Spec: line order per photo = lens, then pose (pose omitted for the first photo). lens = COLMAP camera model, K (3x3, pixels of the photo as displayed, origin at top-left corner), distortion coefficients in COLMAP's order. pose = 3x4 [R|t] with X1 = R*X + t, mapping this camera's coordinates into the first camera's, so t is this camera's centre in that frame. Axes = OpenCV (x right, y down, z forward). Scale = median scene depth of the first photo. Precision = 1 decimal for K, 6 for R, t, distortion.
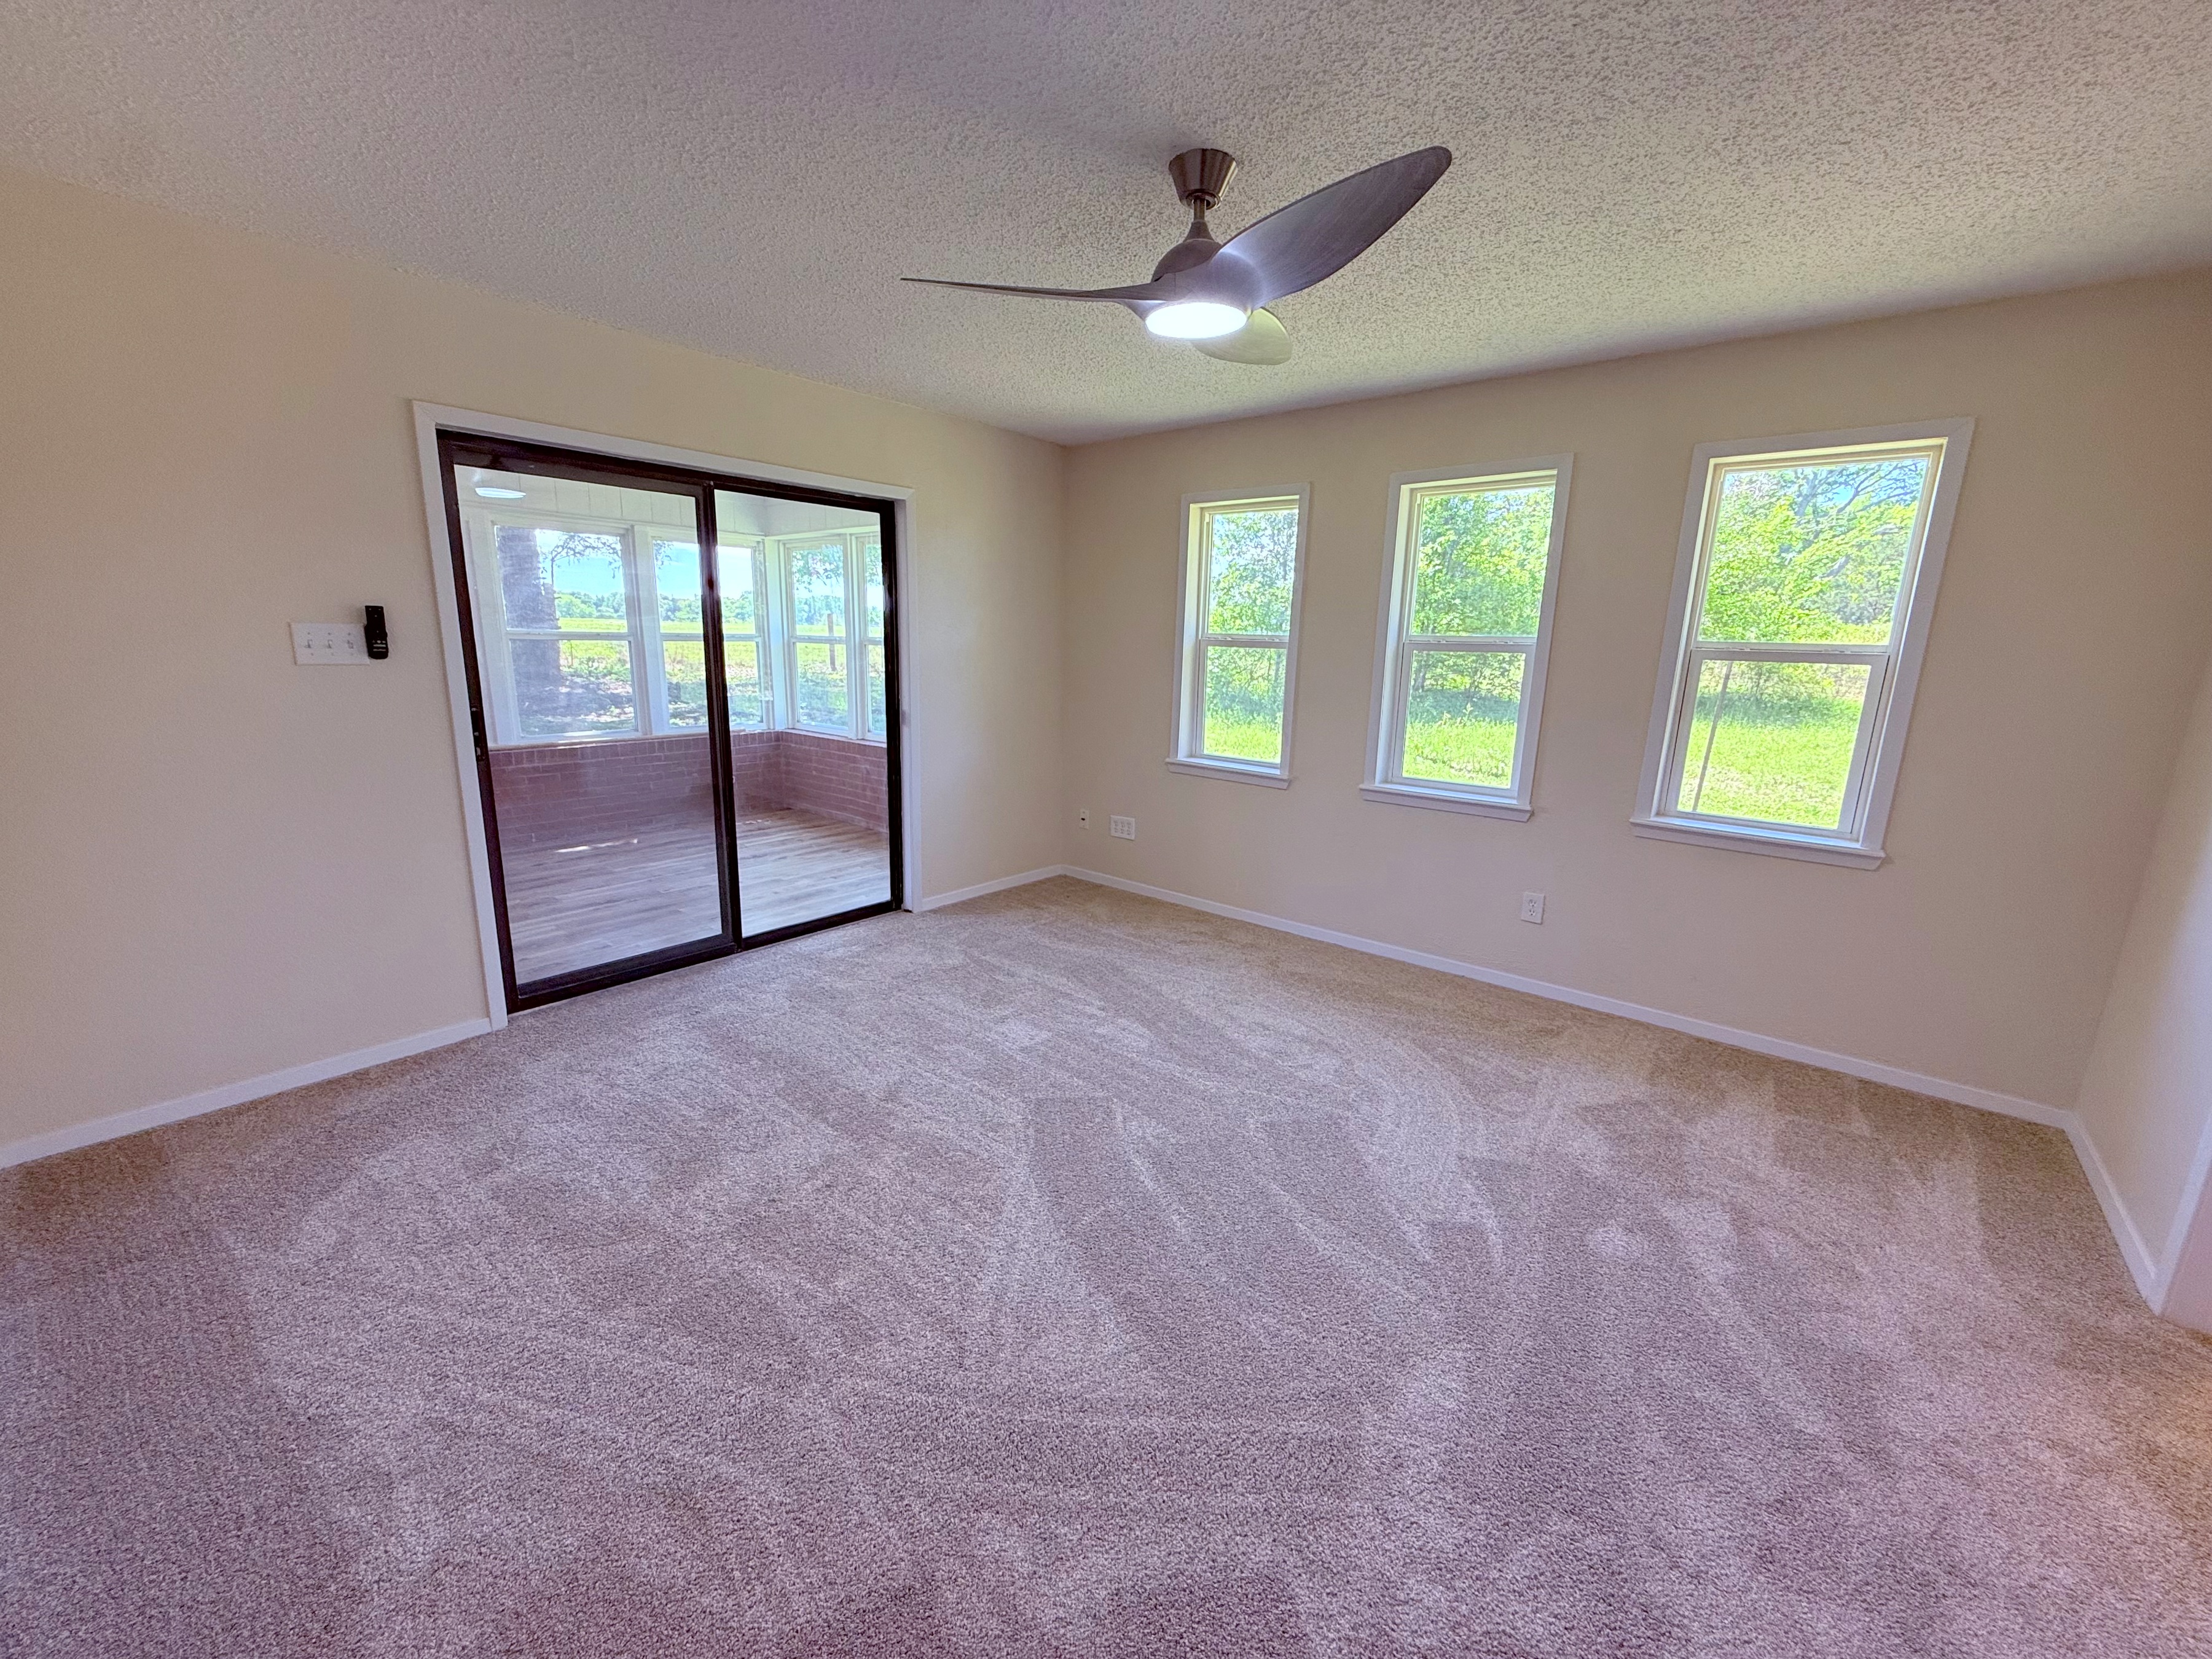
lens RADIAL K [[862.6, 0, 1098.1], [0, 862.6, 815.4], [0, 0, 1]] dist [-0.000581, 0.000022]
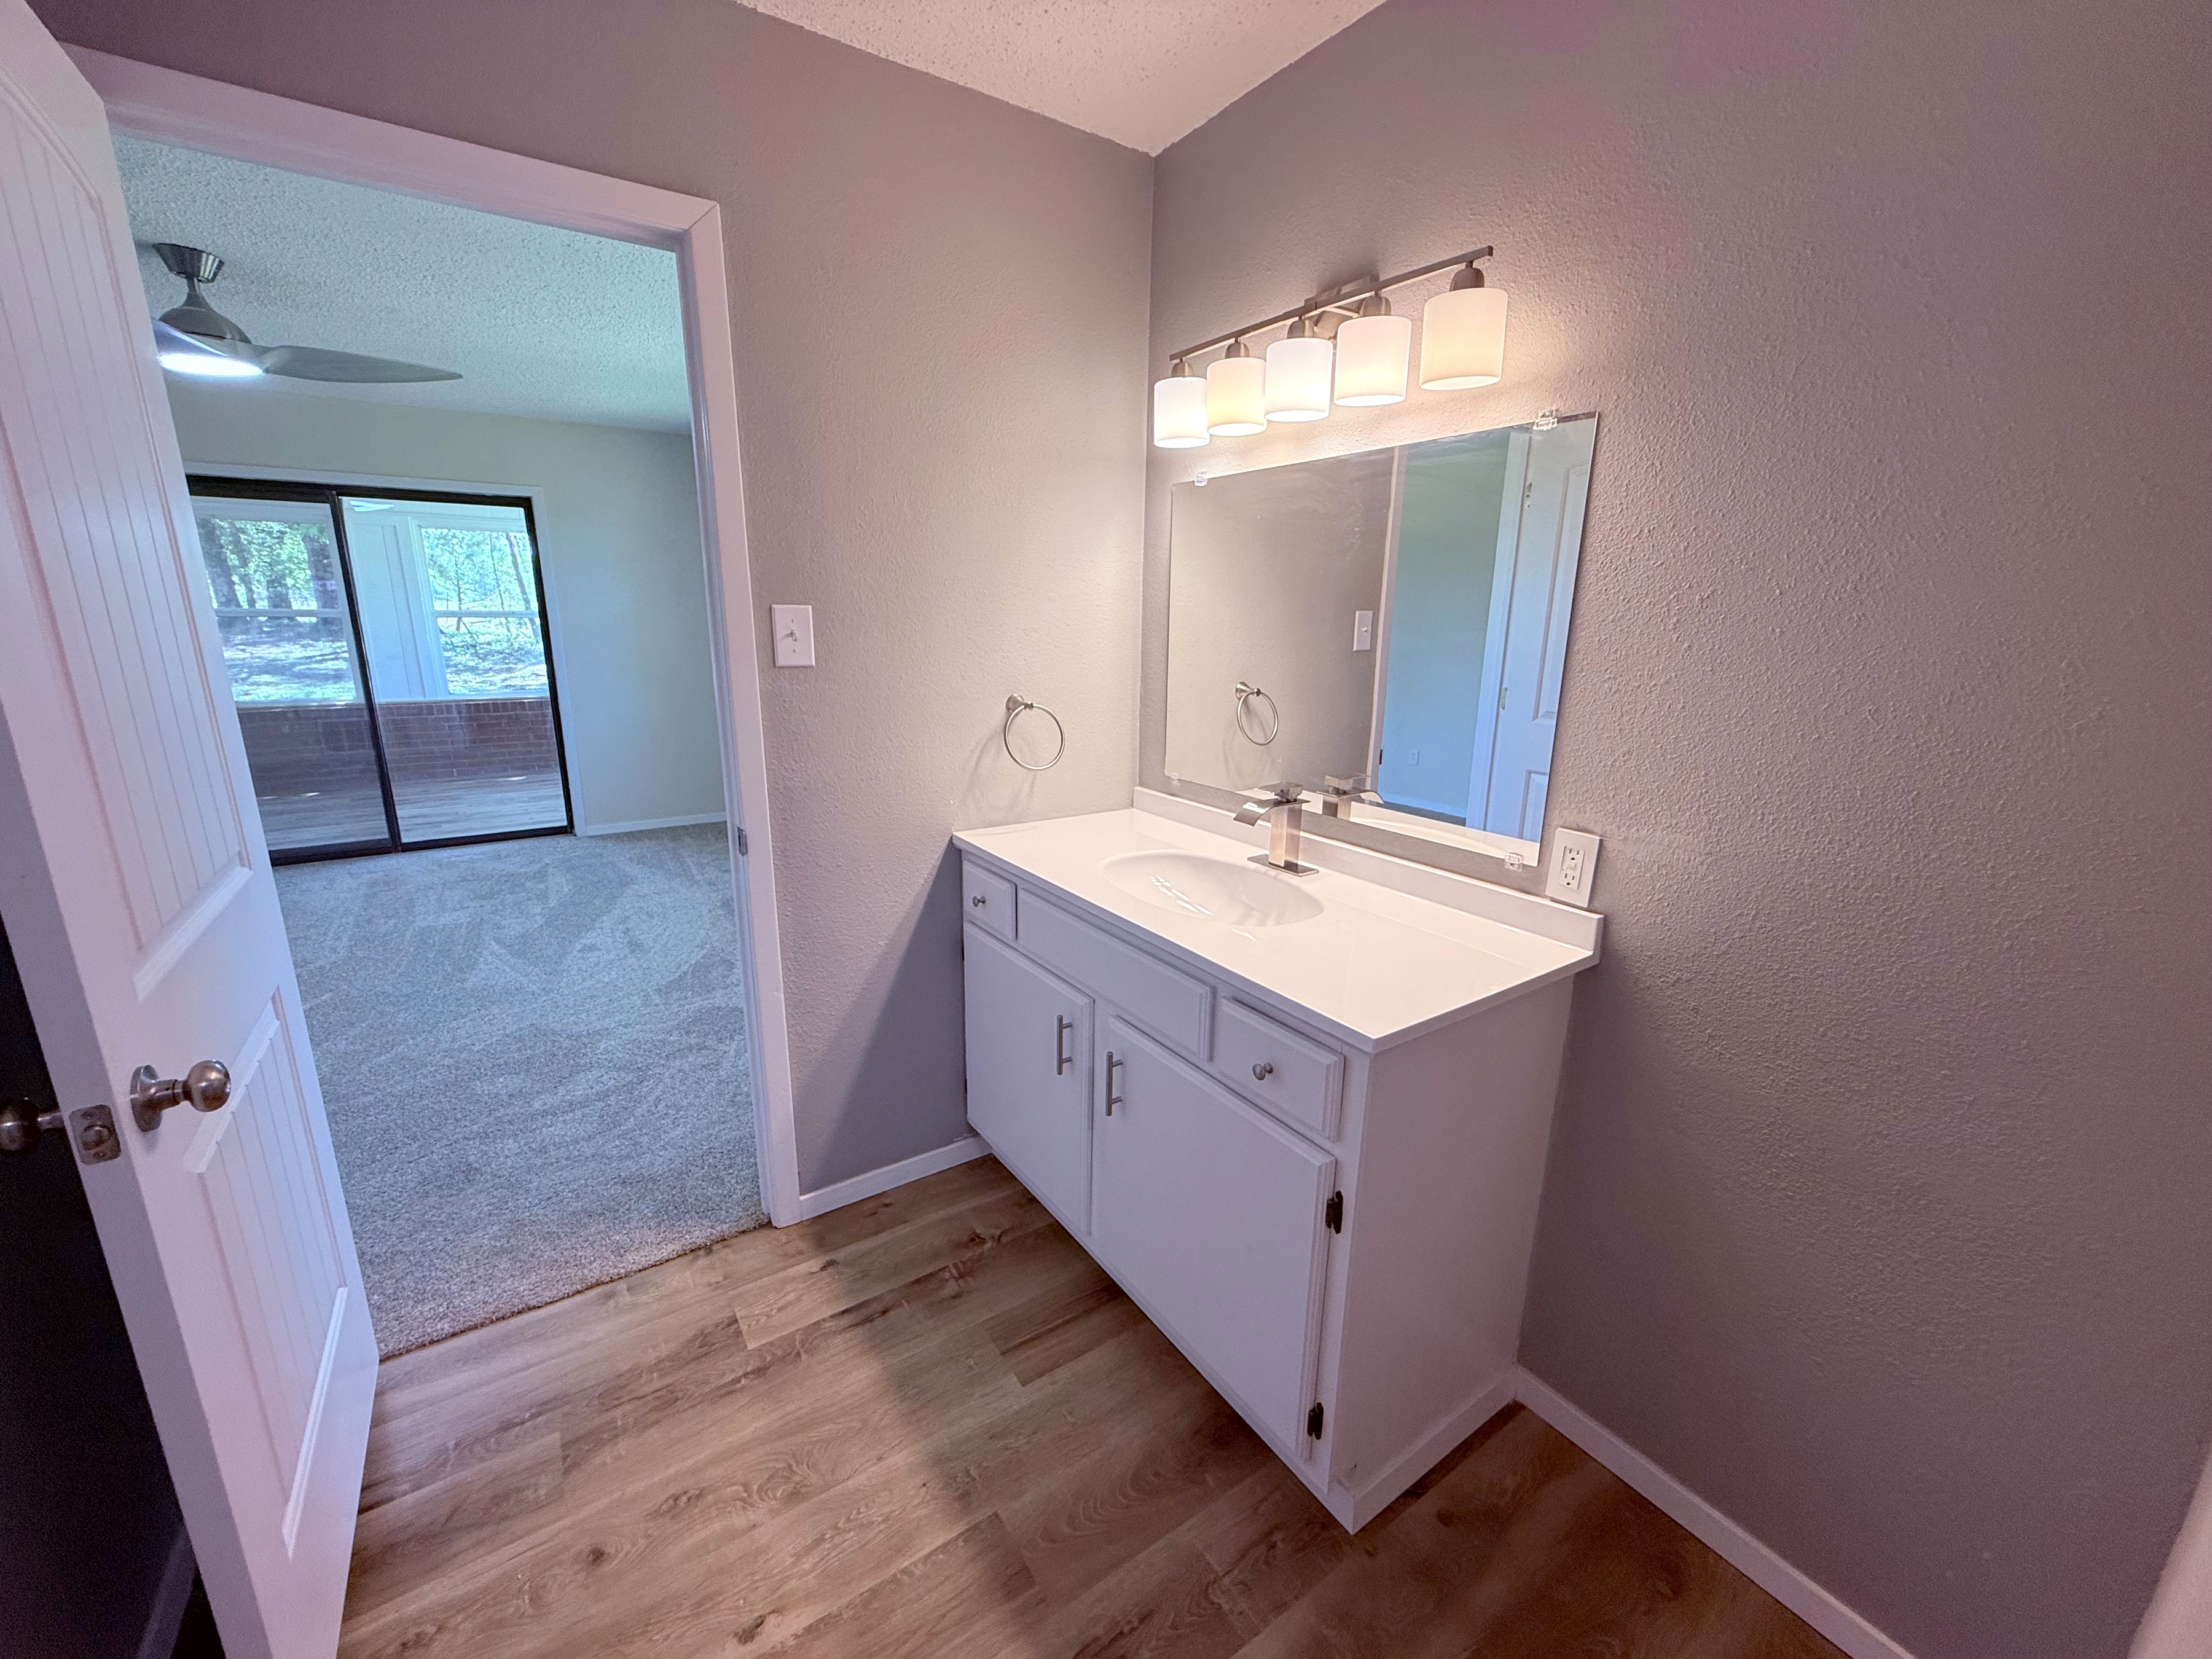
lens RADIAL K [[862.6, 0, 1098.1], [0, 862.6, 815.4], [0, 0, 1]] dist [-0.000581, 0.000022]
pose [[0.962719, 0.046395, -0.266494, 0.975731], [-0.040155, 0.998778, 0.028817, 0.022814], [0.267505, -0.017042, 0.963406, 0.028047]]
